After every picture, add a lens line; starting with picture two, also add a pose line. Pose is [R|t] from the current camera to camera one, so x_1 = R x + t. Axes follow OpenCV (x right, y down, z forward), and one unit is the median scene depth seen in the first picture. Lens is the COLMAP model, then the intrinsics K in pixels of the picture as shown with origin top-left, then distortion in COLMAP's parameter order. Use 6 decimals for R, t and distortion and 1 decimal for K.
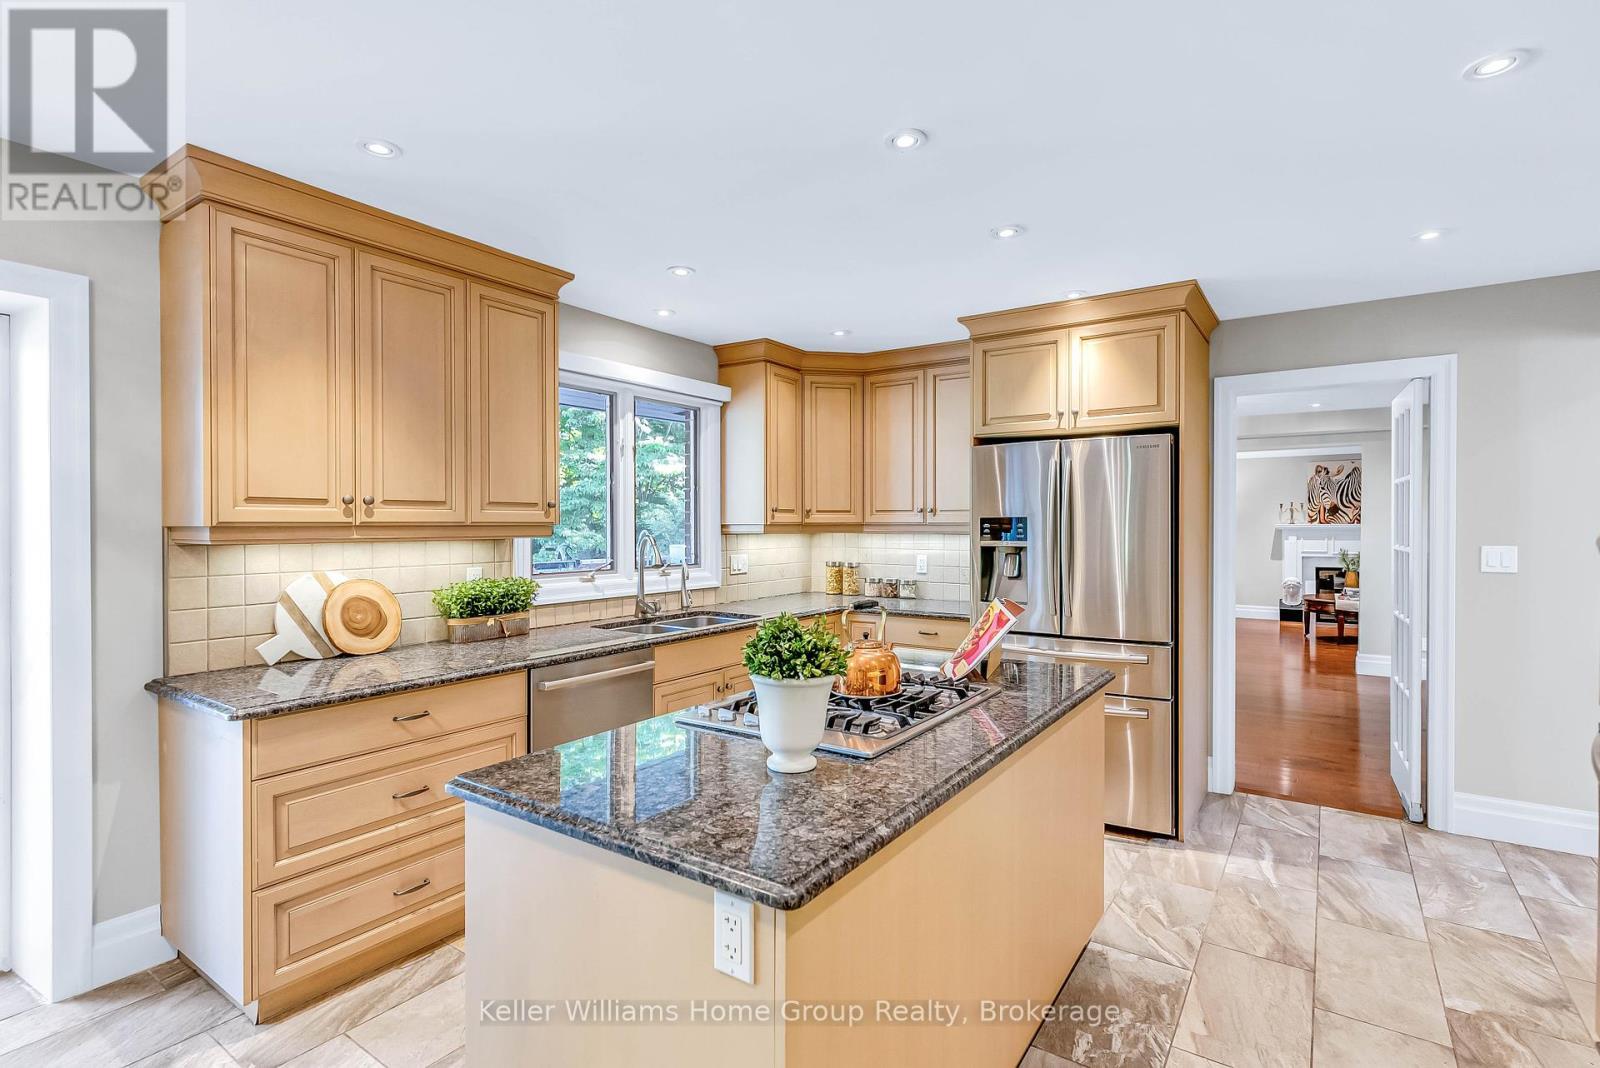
lens RADIAL K [[759.7, 0, 801.7], [0, 759.7, 528.5], [0, 0, 1]] dist [0.002193, -0.000023]
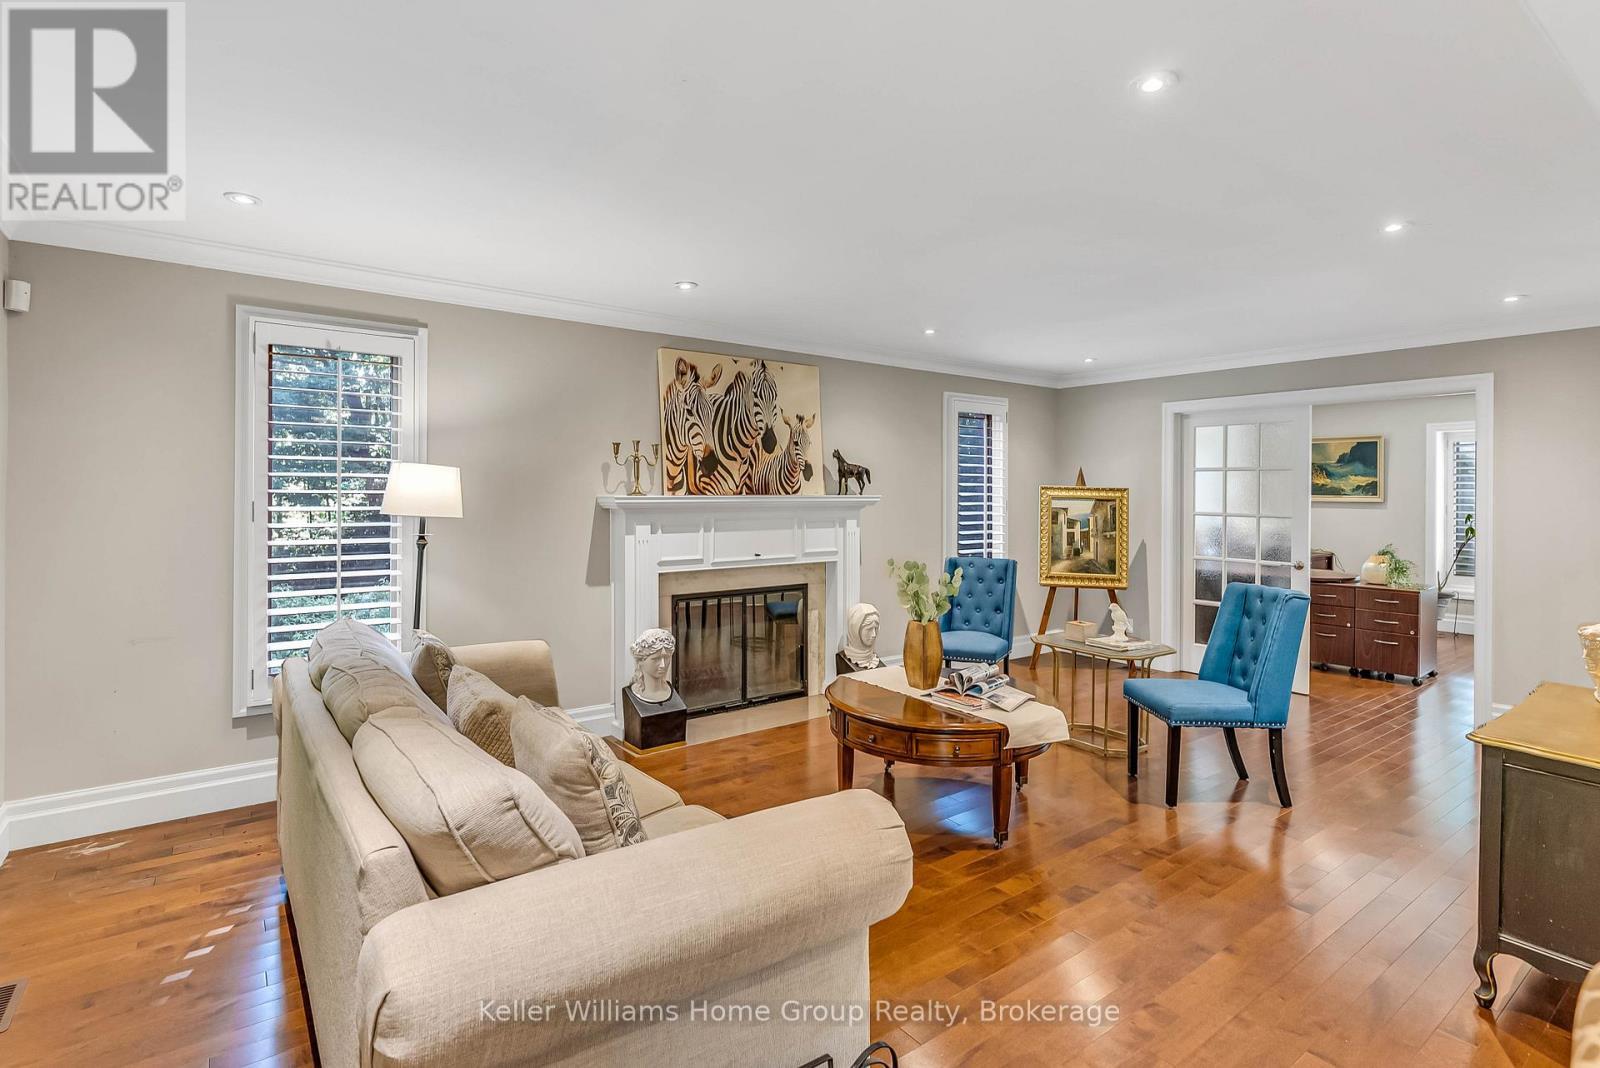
lens RADIAL K [[781.2, 0, 793.1], [0, 781.2, 505.7], [0, 0, 1]] dist [0.001055, 0.000148]
pose [[0.321835, -0.004259, 0.946786, 0.944152], [0.001611, 0.999991, 0.003951, -0.005441], [-0.946794, 0.000253, 0.321839, 2.663890]]
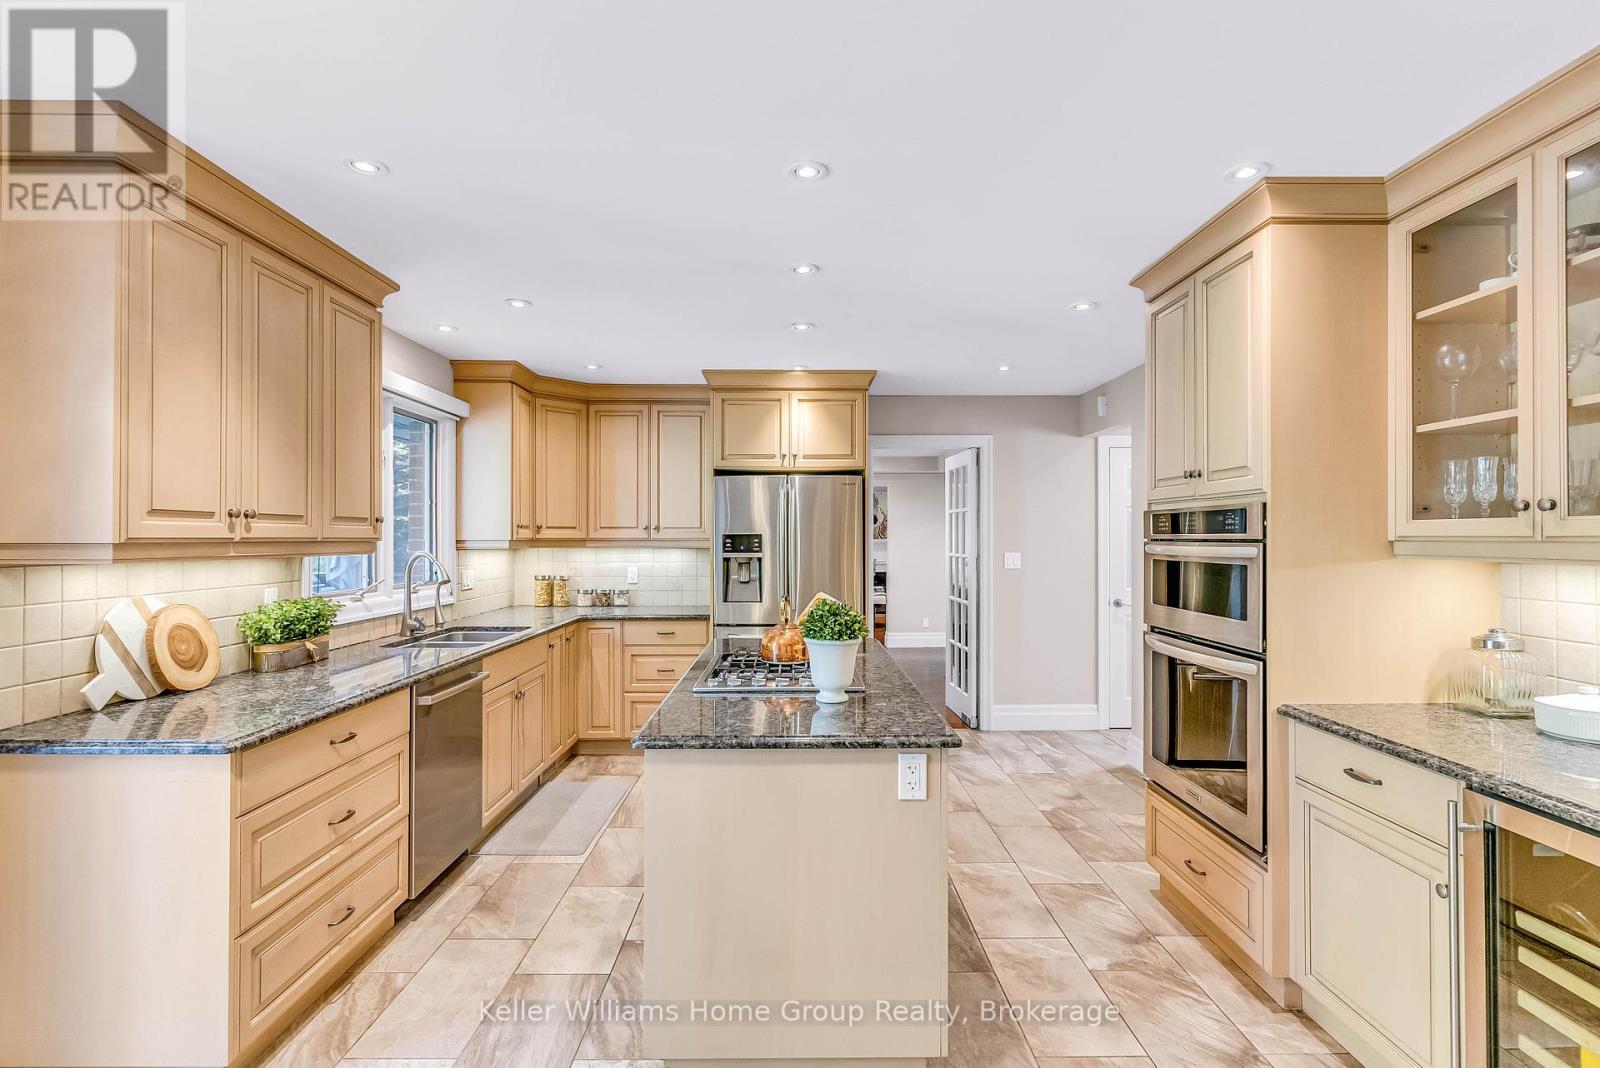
lens RADIAL K [[757.8, 0, 800.0], [0, 757.8, 534.0], [0, 0, 1]] dist [0.001790, -0.000175]
pose [[0.819136, 0.004076, 0.573584, -0.415672], [0.003044, 0.999930, -0.011454, -0.000576], [-0.573591, 0.011128, 0.819067, -0.090774]]
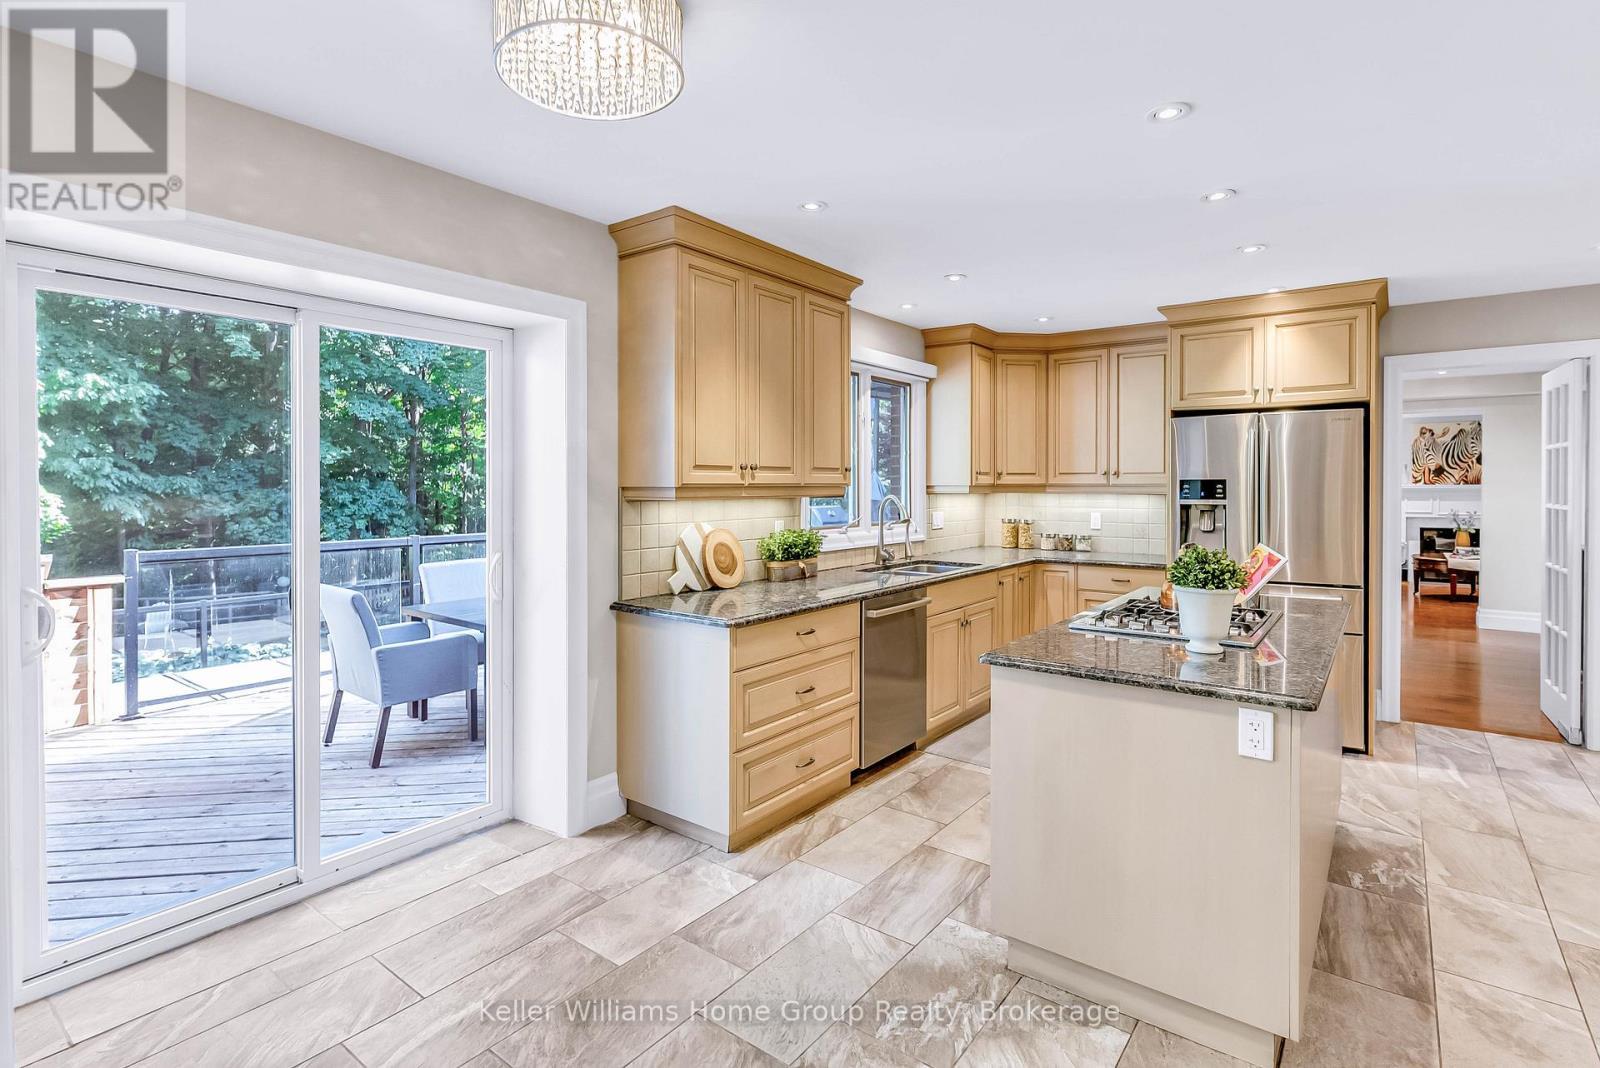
lens RADIAL K [[774.5, 0, 809.3], [0, 774.5, 491.4], [0, 0, 1]] dist [0.003783, -0.000852]
pose [[0.999095, 0.000607, -0.042529, -0.316465], [-0.000498, 0.999997, 0.002569, 0.000822], [0.042530, -0.002546, 0.999092, -0.233631]]
